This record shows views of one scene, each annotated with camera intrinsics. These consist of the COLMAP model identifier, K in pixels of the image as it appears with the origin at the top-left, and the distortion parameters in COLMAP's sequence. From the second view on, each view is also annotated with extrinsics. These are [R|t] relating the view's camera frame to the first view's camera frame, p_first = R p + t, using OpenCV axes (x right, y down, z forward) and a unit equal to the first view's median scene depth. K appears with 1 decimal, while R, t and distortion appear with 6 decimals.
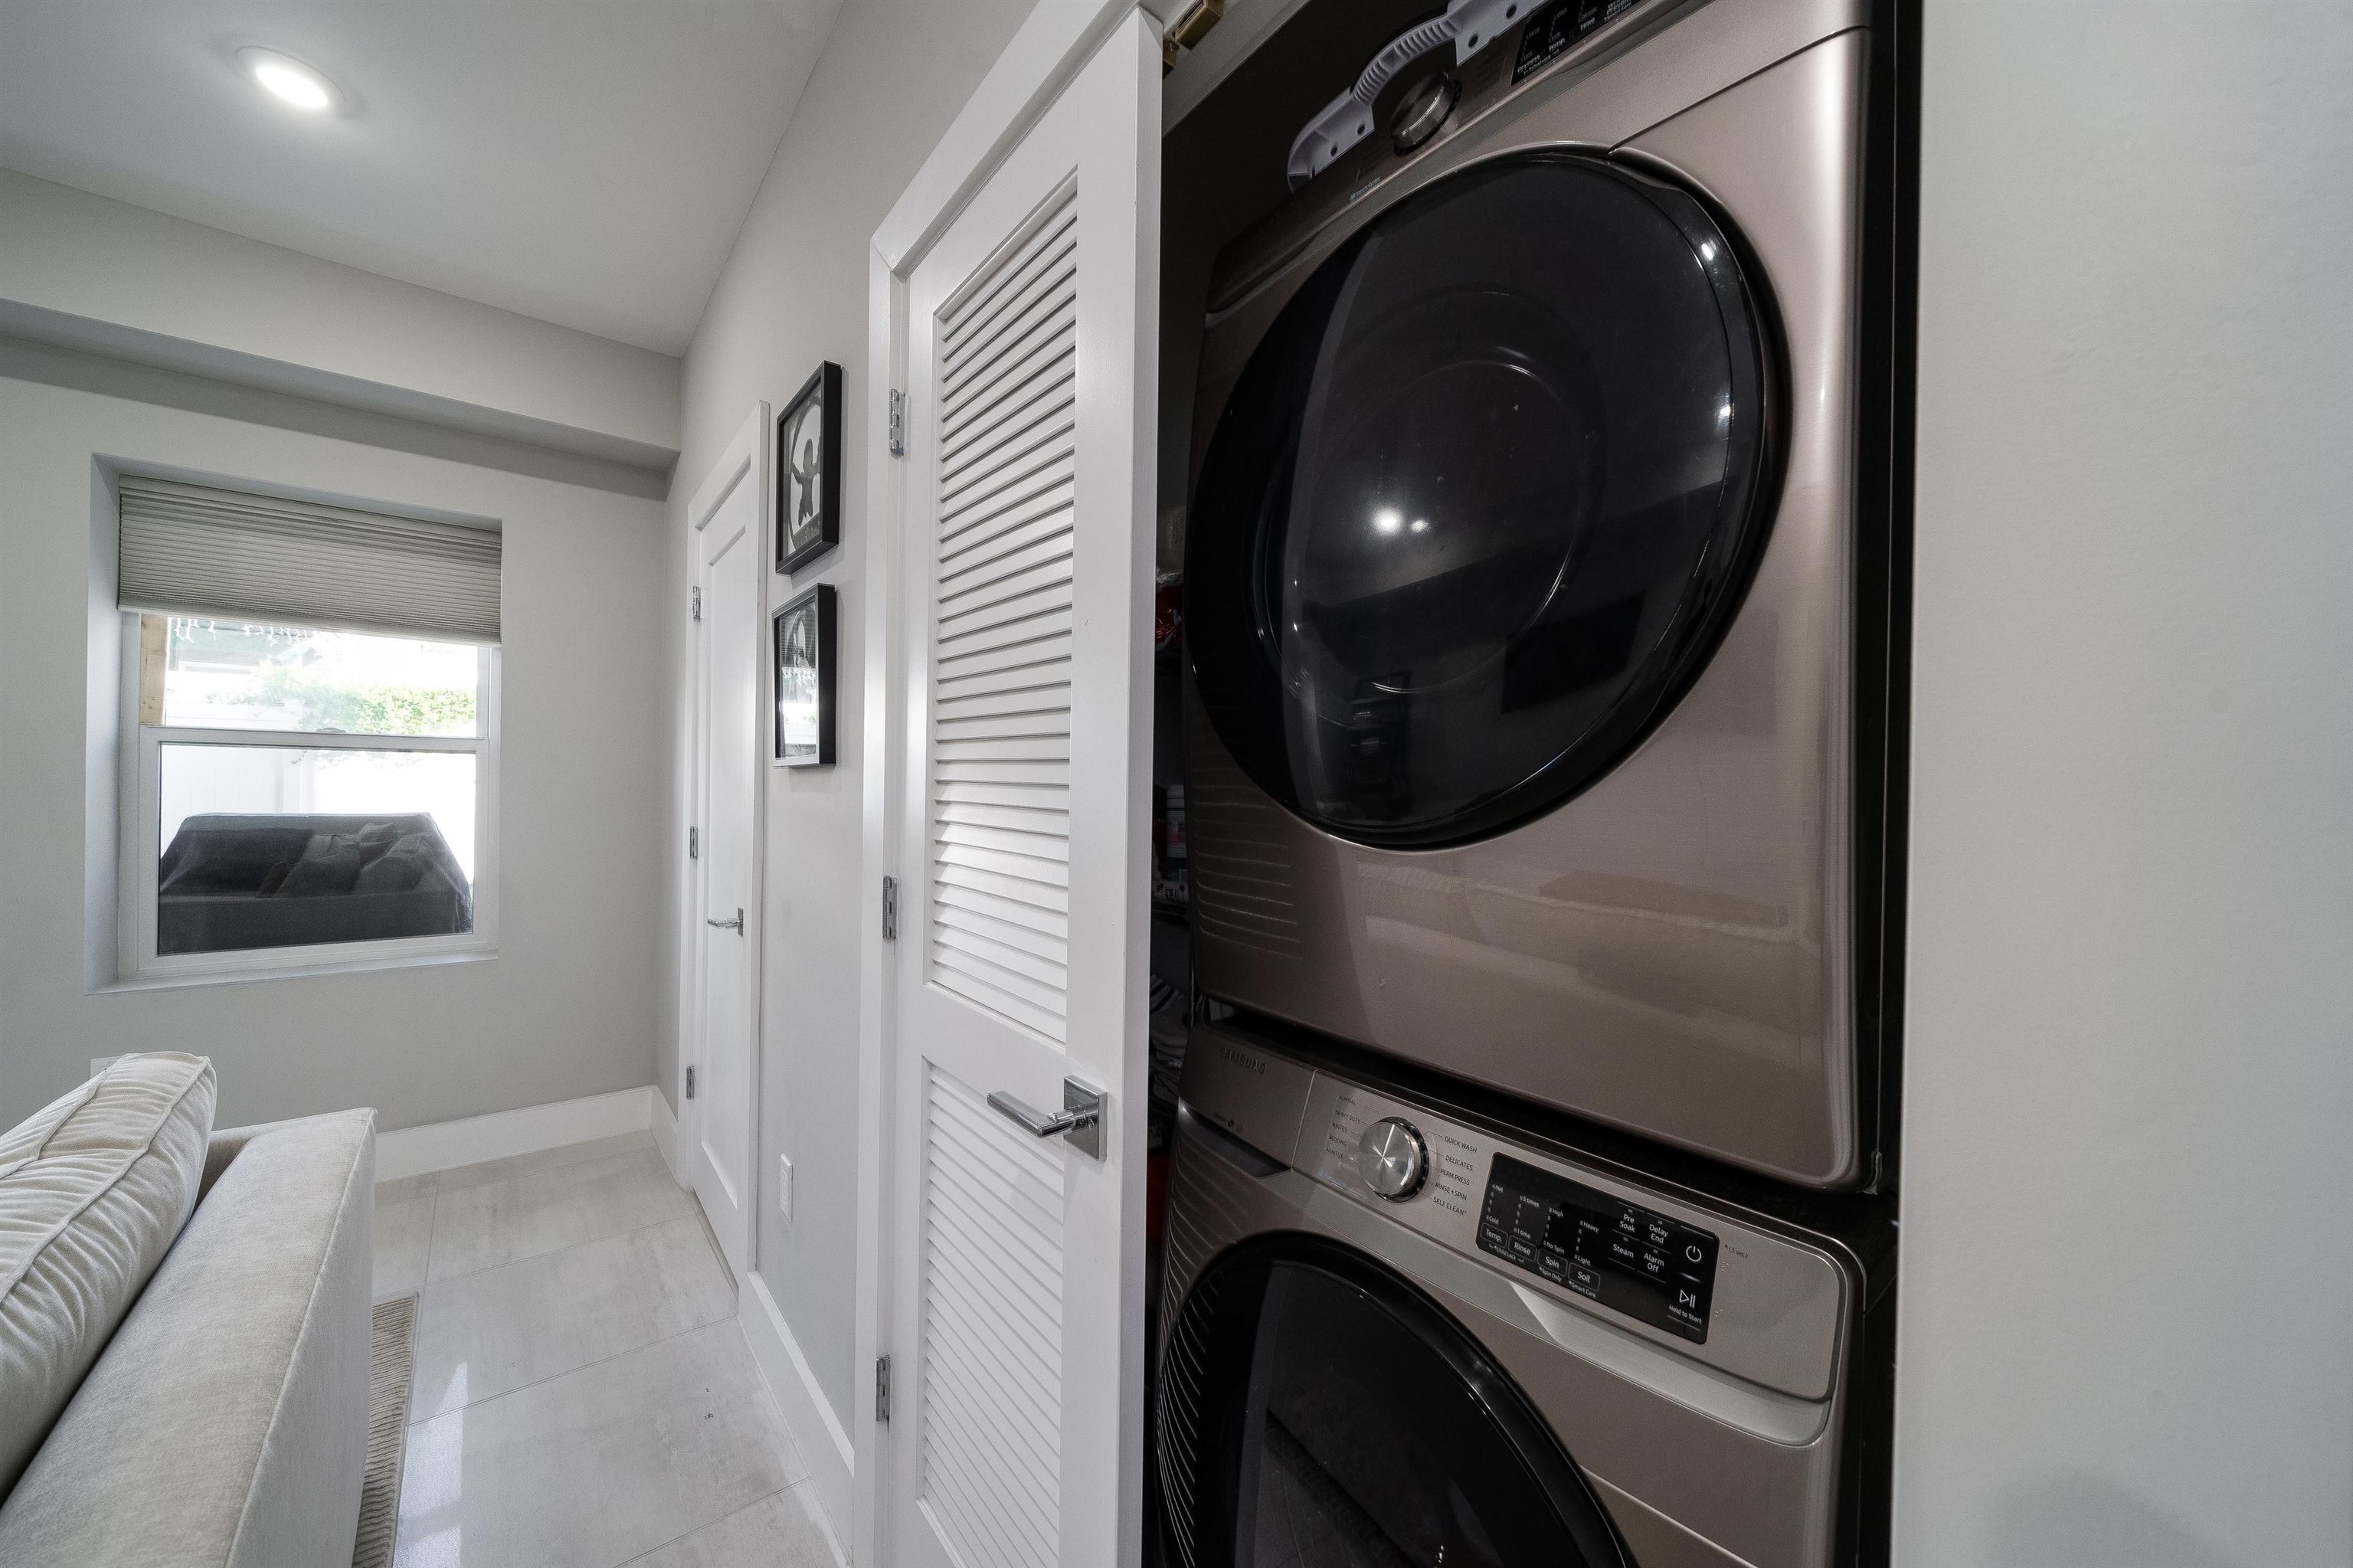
lens RADIAL K [[860.9, 0, 1178.4], [0, 860.9, 790.8], [0, 0, 1]] dist [-0.000815, -0.000037]
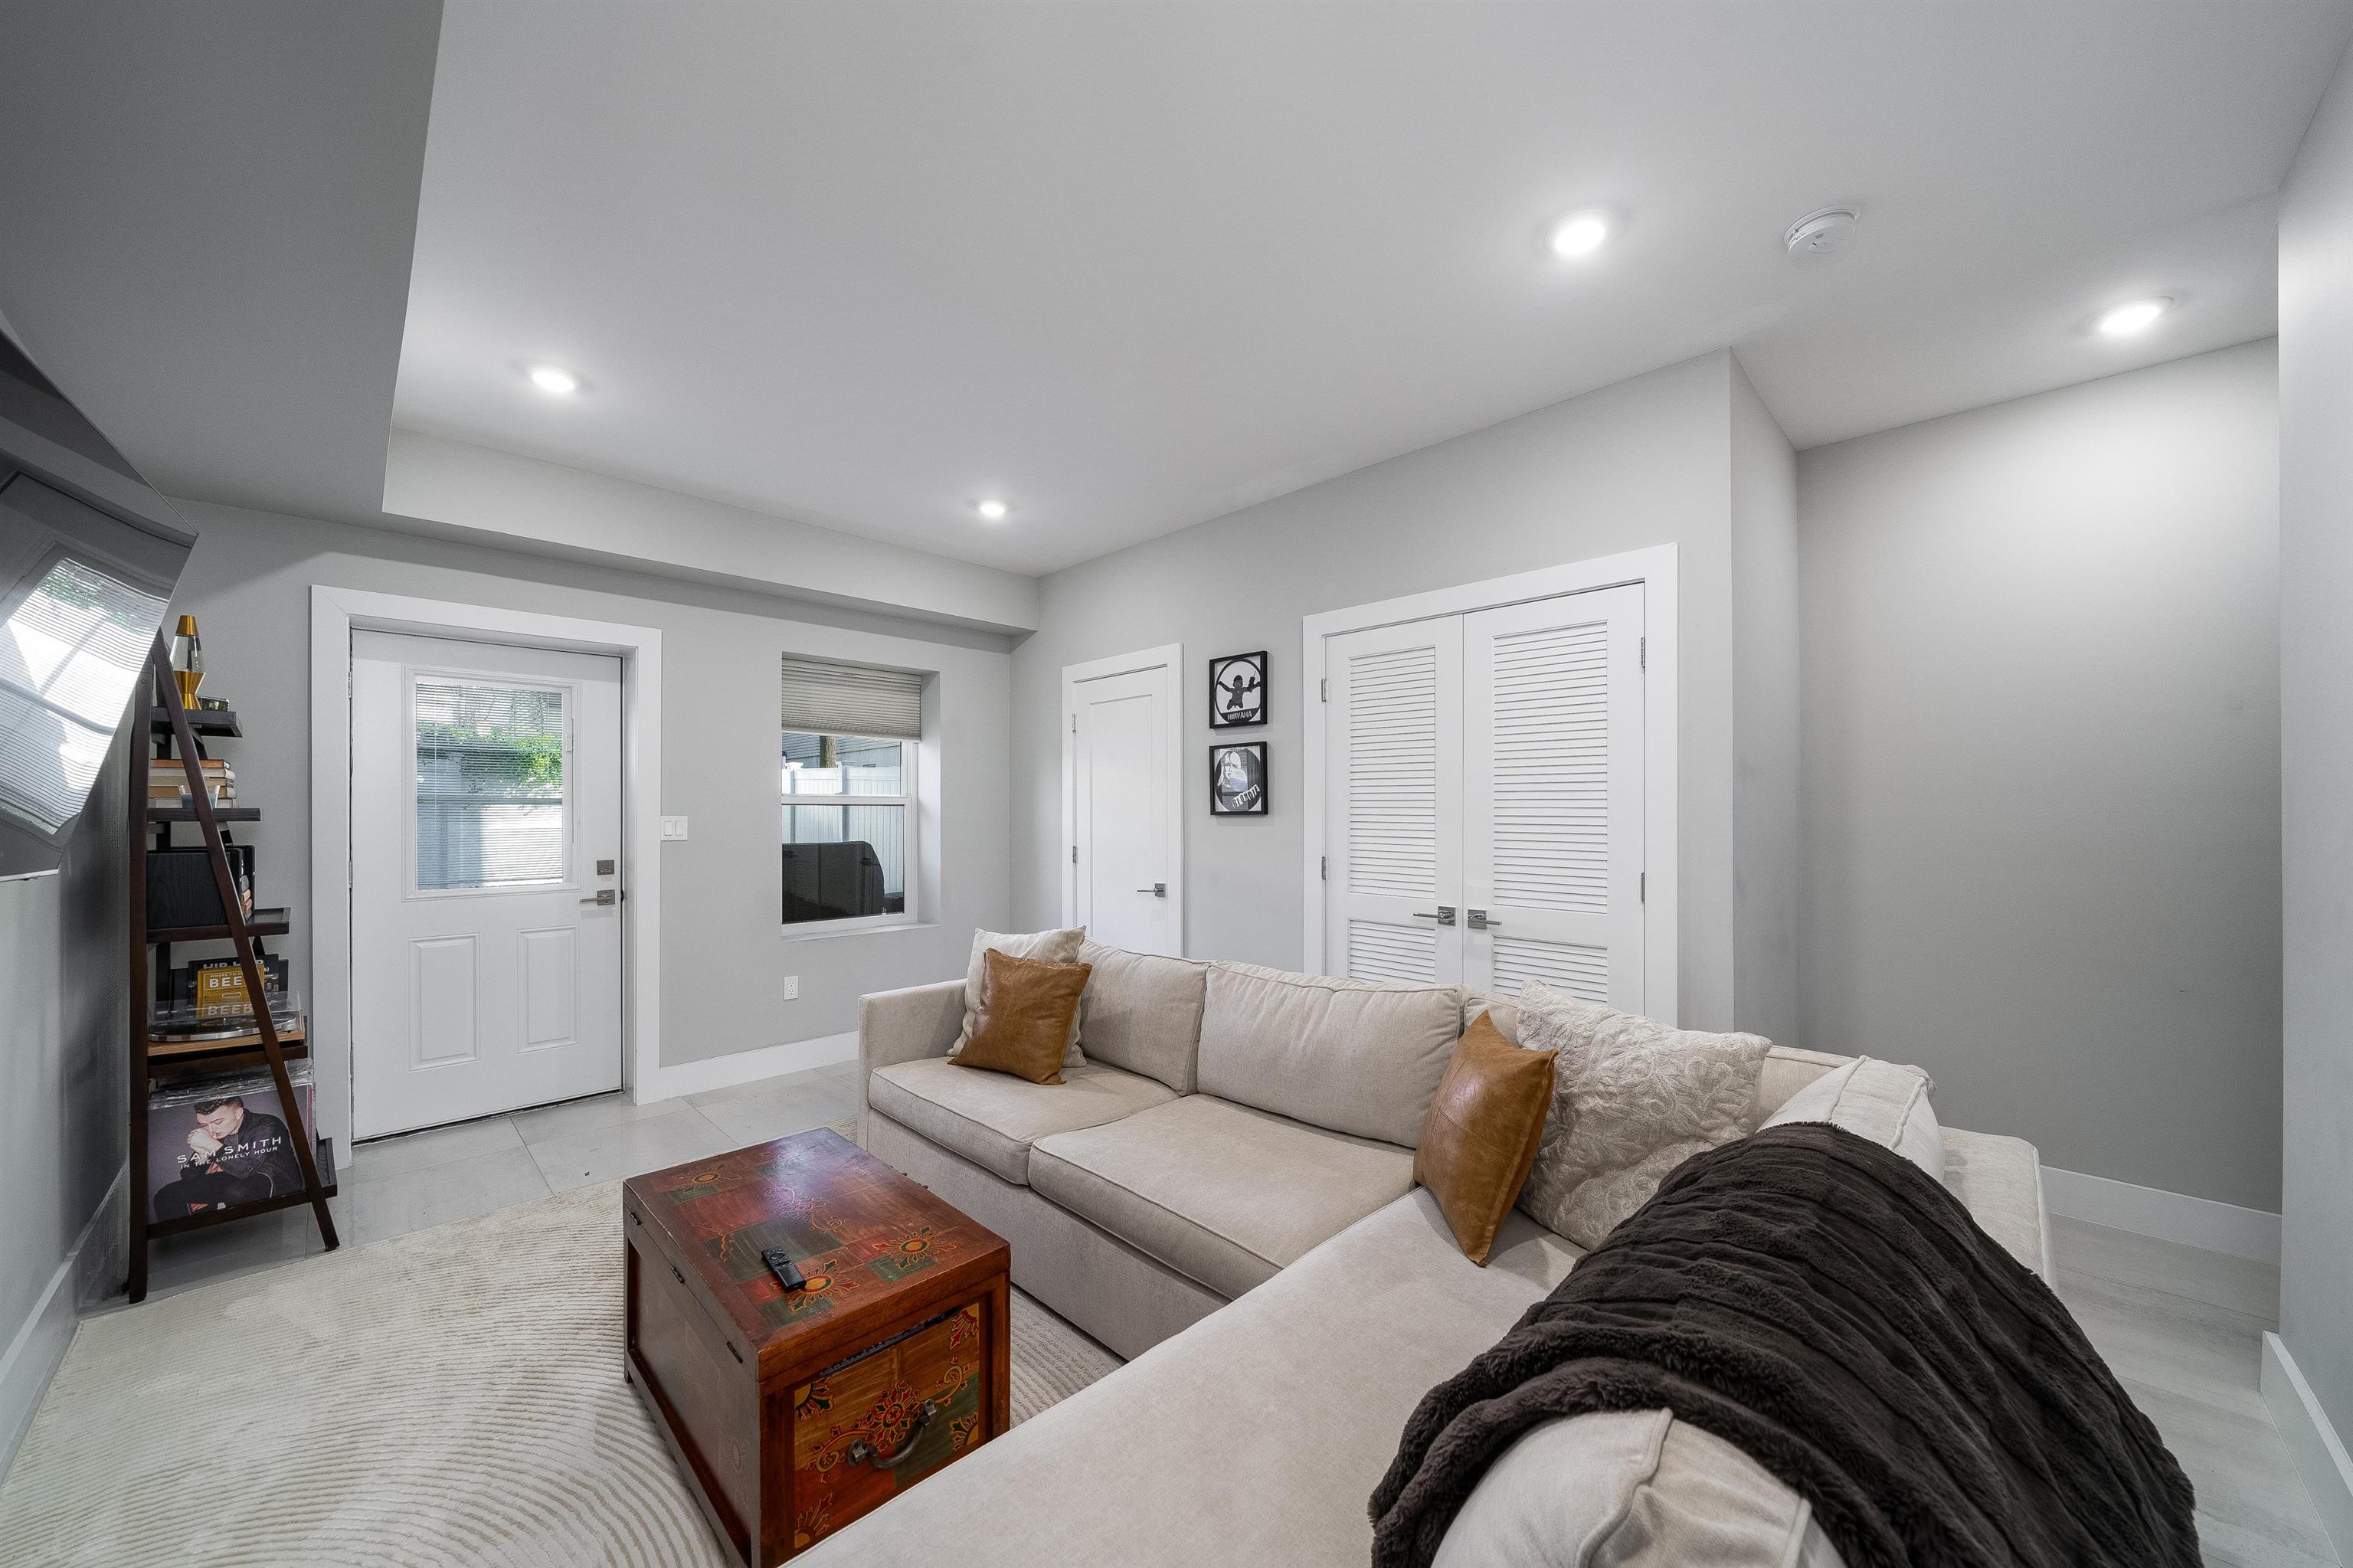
lens RADIAL K [[849.2, 0, 1179.7], [0, 849.2, 816.8], [0, 0, 1]] dist [0.000033, -0.000016]
pose [[0.995531, -0.019184, 0.092464, -0.498875], [0.019279, 0.999814, -0.000130, -0.014886], [-0.092445, 0.001912, 0.995716, -0.791965]]
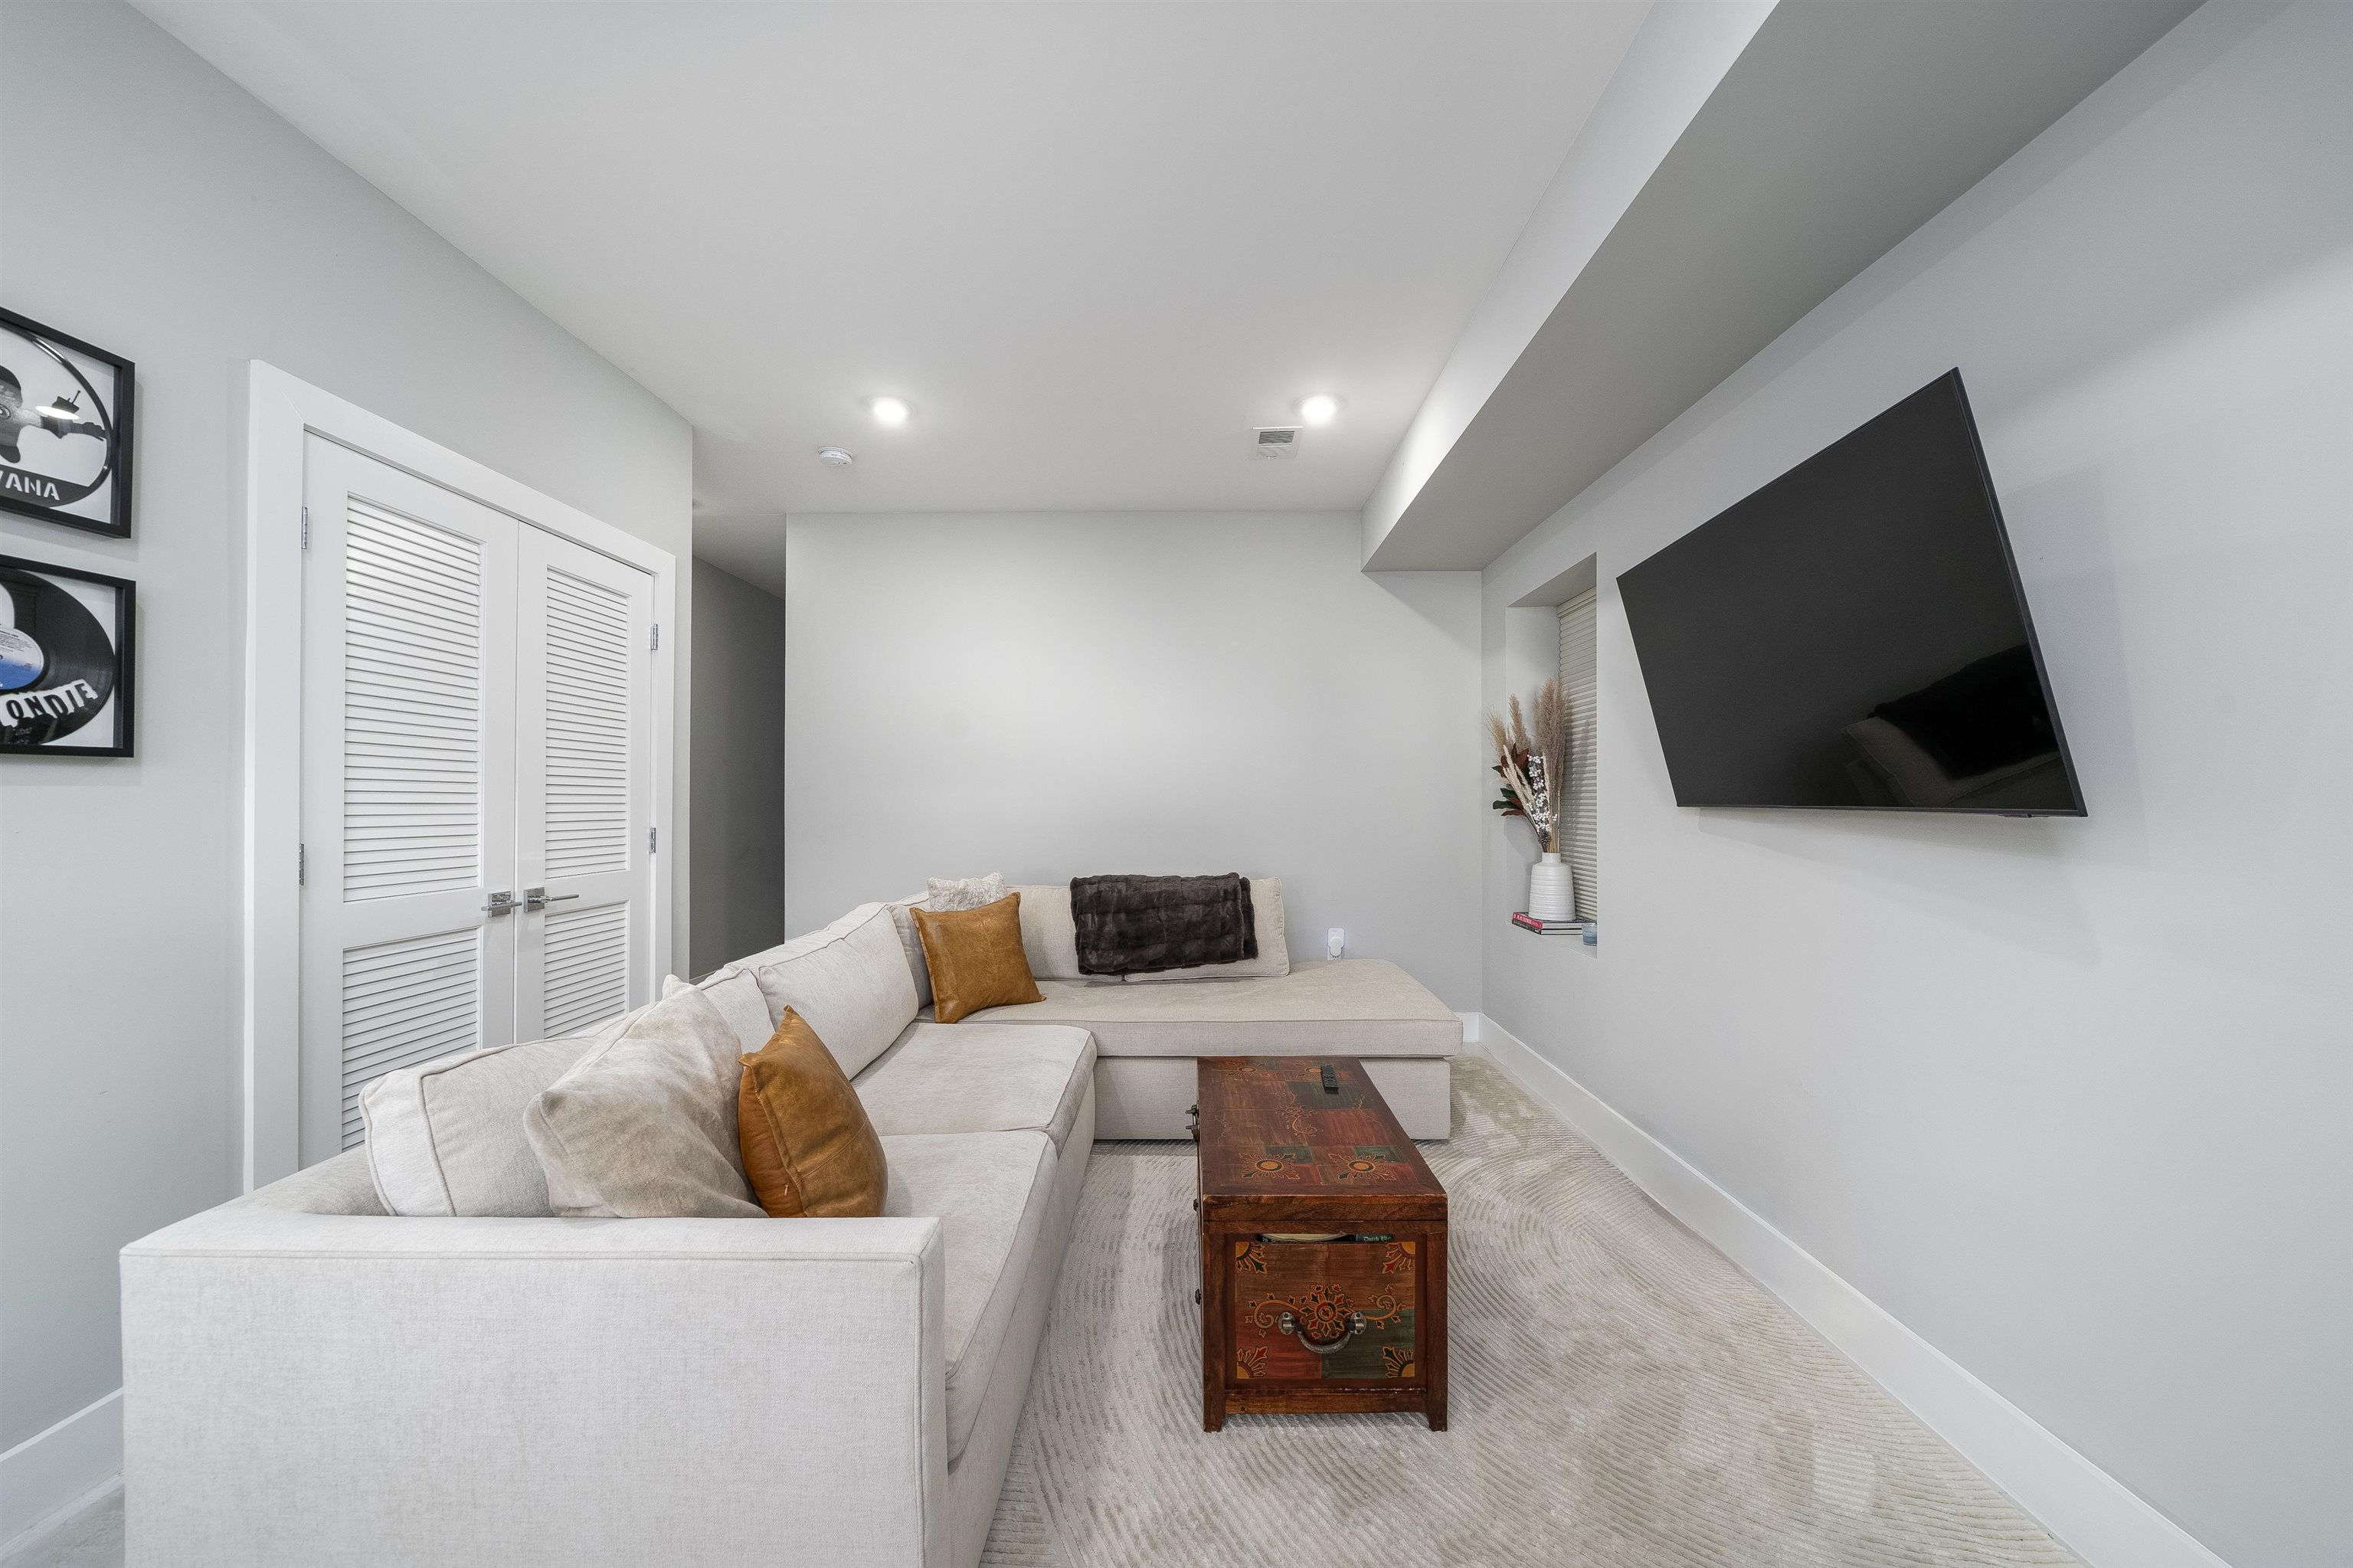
lens RADIAL K [[860.9, 0, 1178.4], [0, 860.9, 790.8], [0, 0, 1]] dist [-0.000815, -0.000037]
pose [[-0.771117, -0.008144, 0.636642, -1.144613], [-0.010641, 0.999943, -0.000097, 0.000822], [-0.636605, -0.006849, -0.771160, 0.558013]]
